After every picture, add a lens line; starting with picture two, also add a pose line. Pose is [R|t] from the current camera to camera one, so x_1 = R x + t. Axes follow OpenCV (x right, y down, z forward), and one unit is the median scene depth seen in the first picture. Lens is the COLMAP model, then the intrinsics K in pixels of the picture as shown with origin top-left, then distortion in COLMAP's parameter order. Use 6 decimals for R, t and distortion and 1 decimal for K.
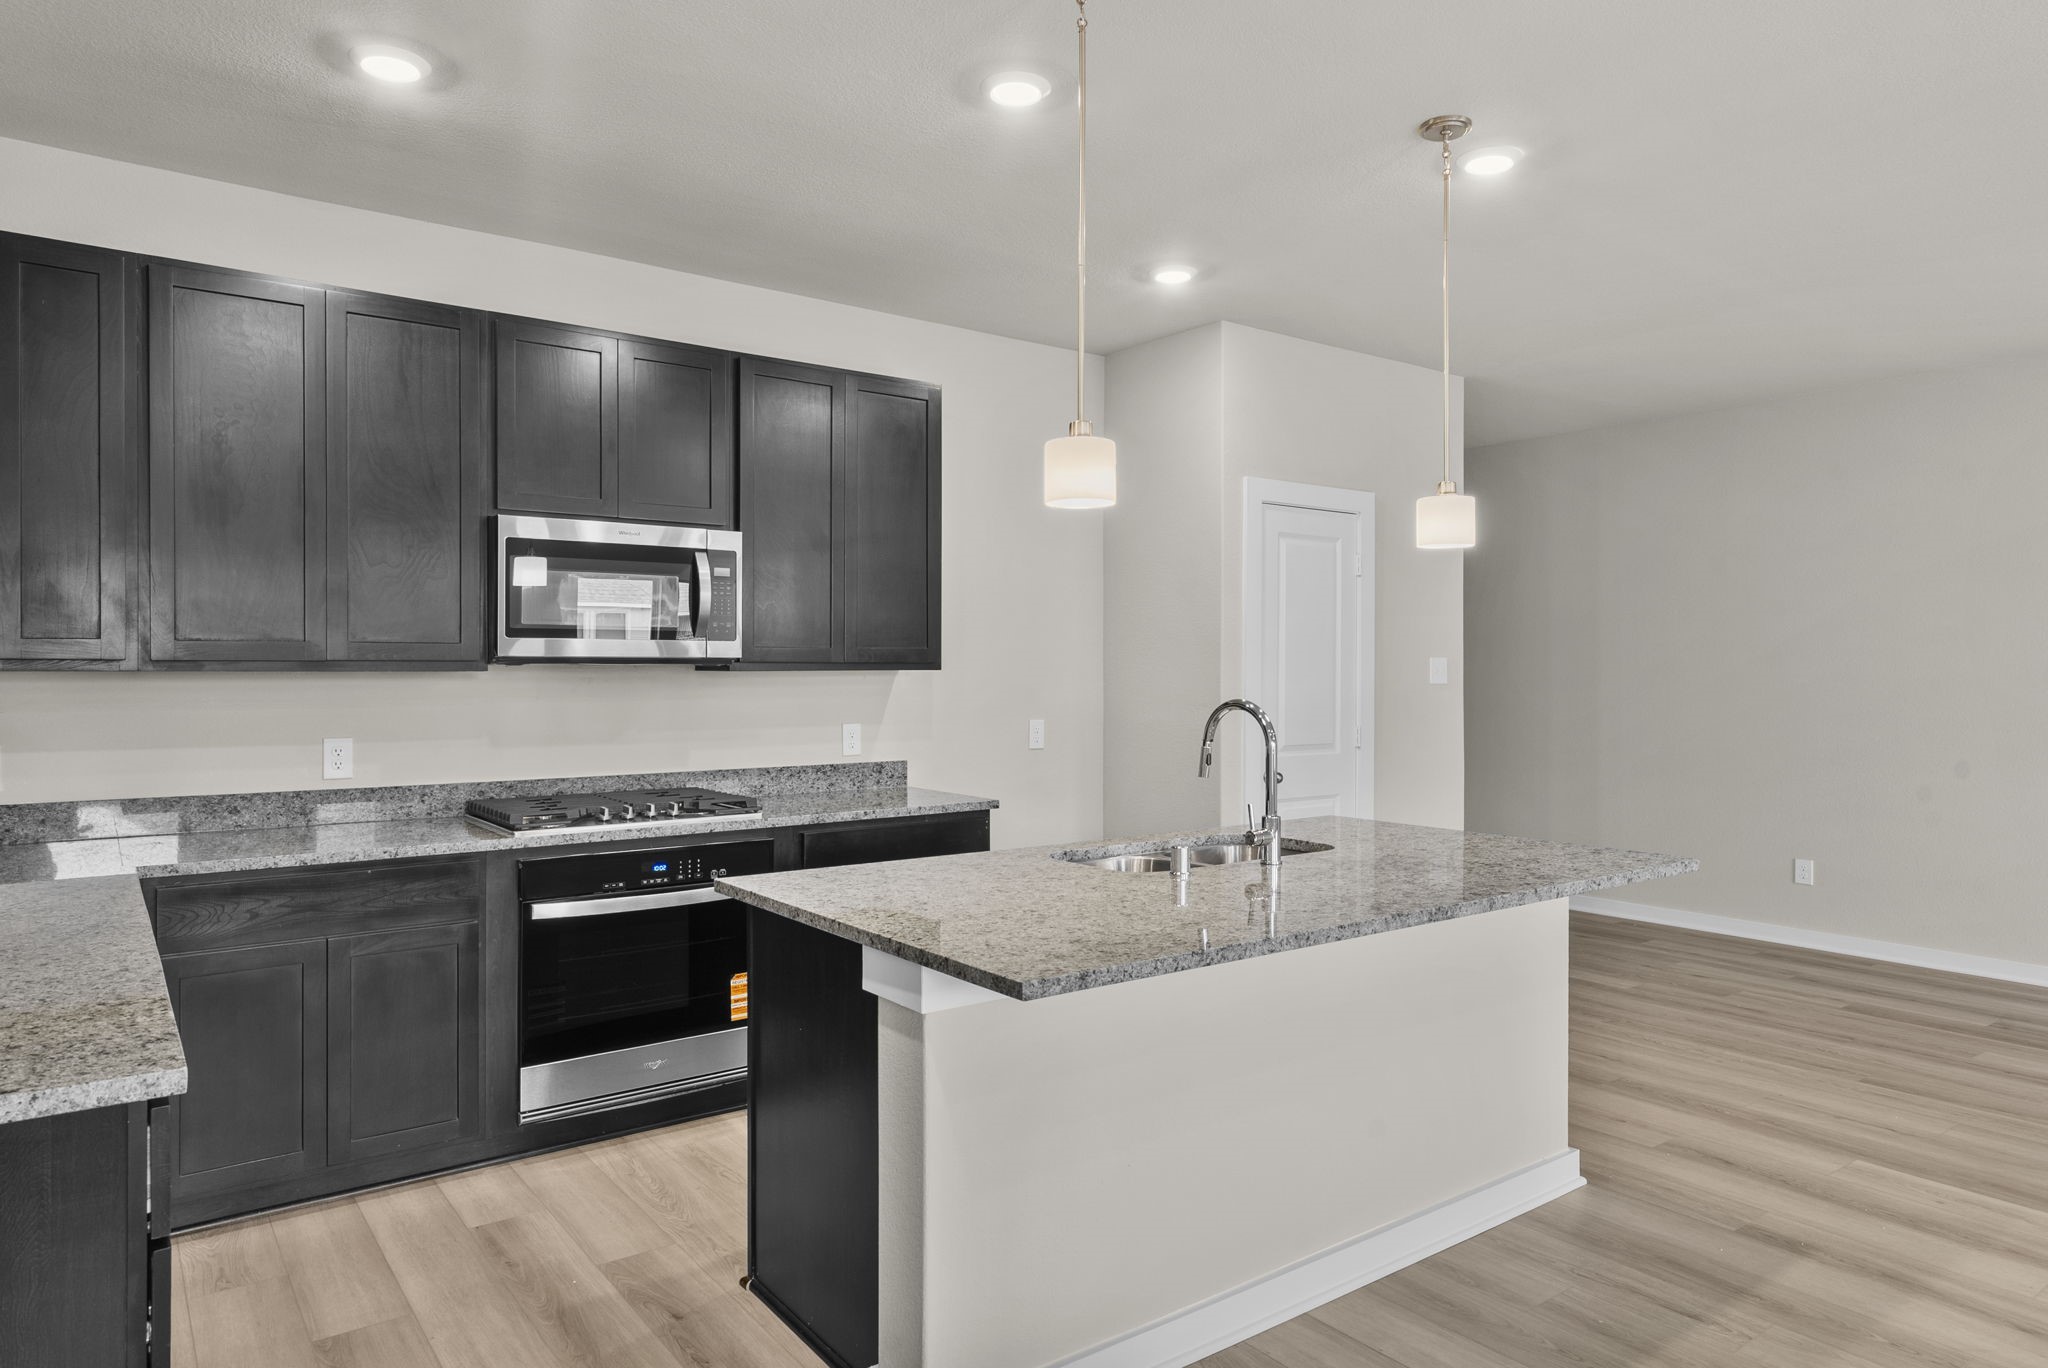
lens RADIAL K [[1264.0, 0, 1024.7], [0, 1264.0, 665.5], [0, 0, 1]] dist [0.007250, 0.000702]
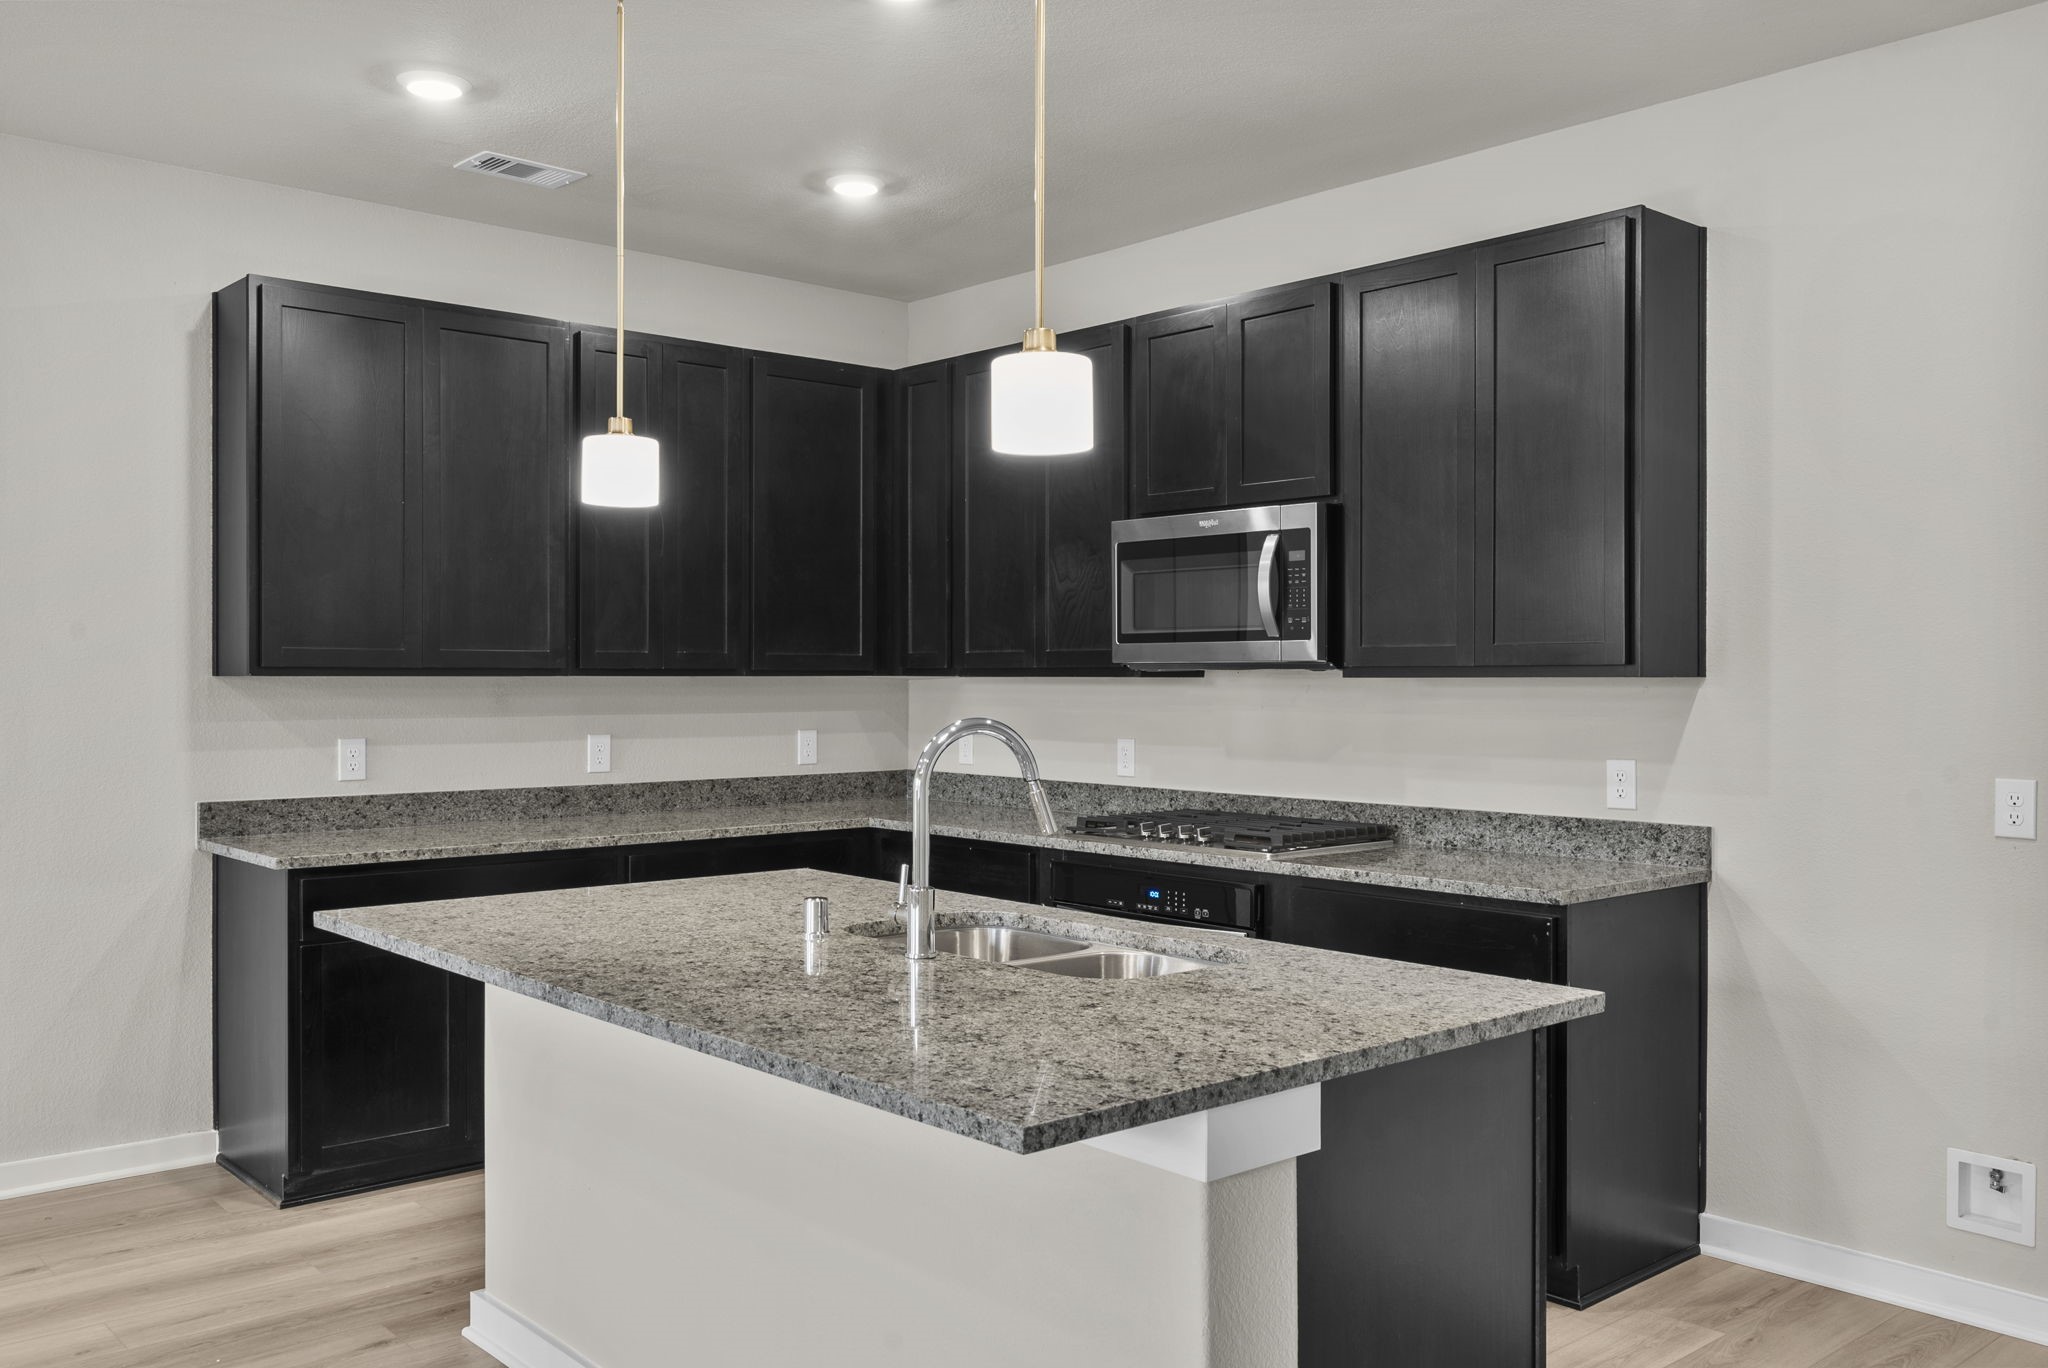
lens RADIAL K [[1709.8, 0, 1025.3], [0, 1709.8, 687.6], [0, 0, 1]] dist [0.017880, -0.005699]
pose [[0.081009, 0.006124, -0.996695, 0.828621], [0.000877, 0.999980, 0.006215, 0.003865], [0.996713, -0.001378, 0.081002, 0.724950]]
